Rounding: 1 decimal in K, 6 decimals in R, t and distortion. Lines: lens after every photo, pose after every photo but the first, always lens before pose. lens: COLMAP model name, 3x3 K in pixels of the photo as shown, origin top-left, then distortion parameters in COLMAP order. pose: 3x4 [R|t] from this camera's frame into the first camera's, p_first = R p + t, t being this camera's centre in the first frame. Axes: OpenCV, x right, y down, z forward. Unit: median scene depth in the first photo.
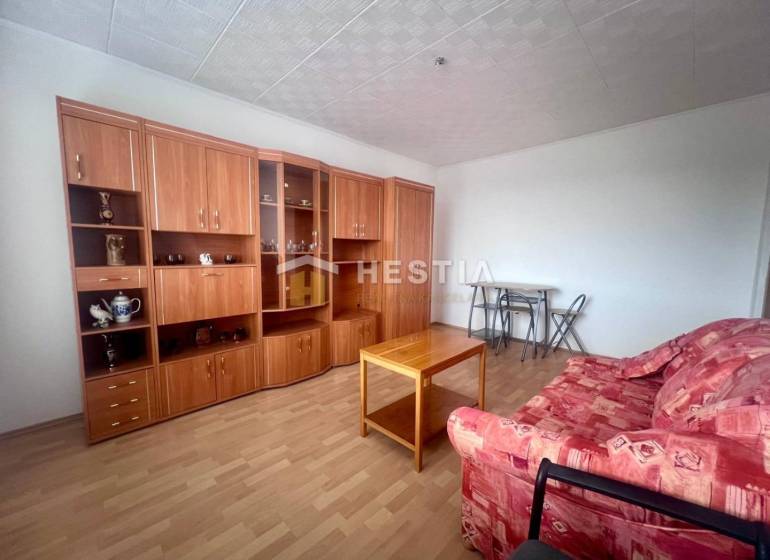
lens RADIAL K [[304.6, 0, 387.8], [0, 304.6, 282.5], [0, 0, 1]] dist [0.001697, 0.000049]
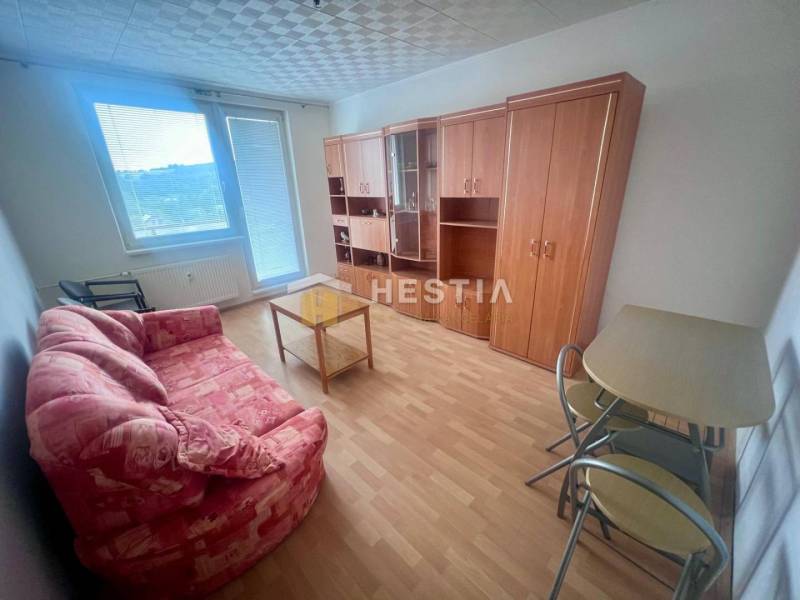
lens RADIAL K [[321.6, 0, 399.2], [0, 321.6, 299.7], [0, 0, 1]] dist [0.006036, 0.000301]
pose [[-0.000493, 0.338041, -0.941131, 1.400841], [-0.064086, 0.939186, 0.337376, -0.276561], [0.997944, 0.060480, 0.021201, 1.352619]]
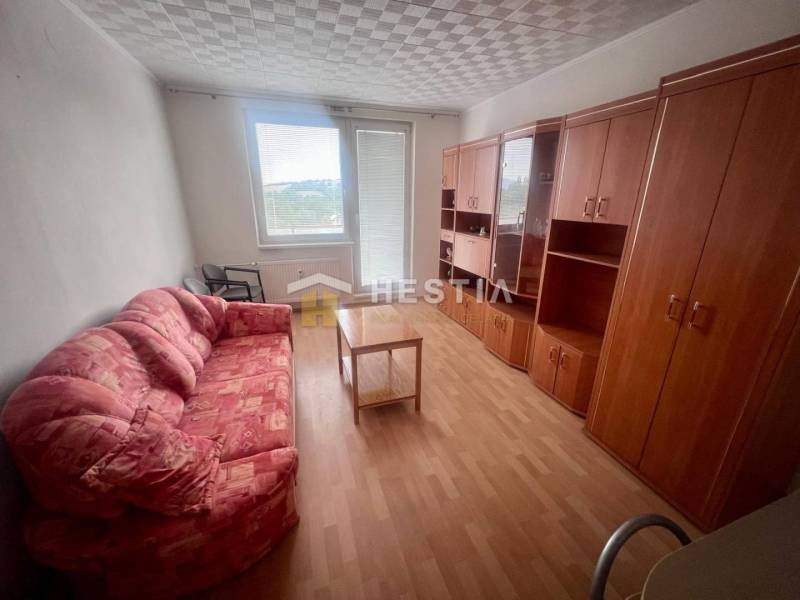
lens RADIAL K [[321.6, 0, 400.6], [0, 321.6, 300.2], [0, 0, 1]] dist [0.006036, 0.000301]
pose [[-0.446372, 0.268061, -0.853754, 1.128831], [-0.096176, 0.934179, 0.343597, -0.307021], [0.889664, 0.235483, -0.391210, 1.598827]]
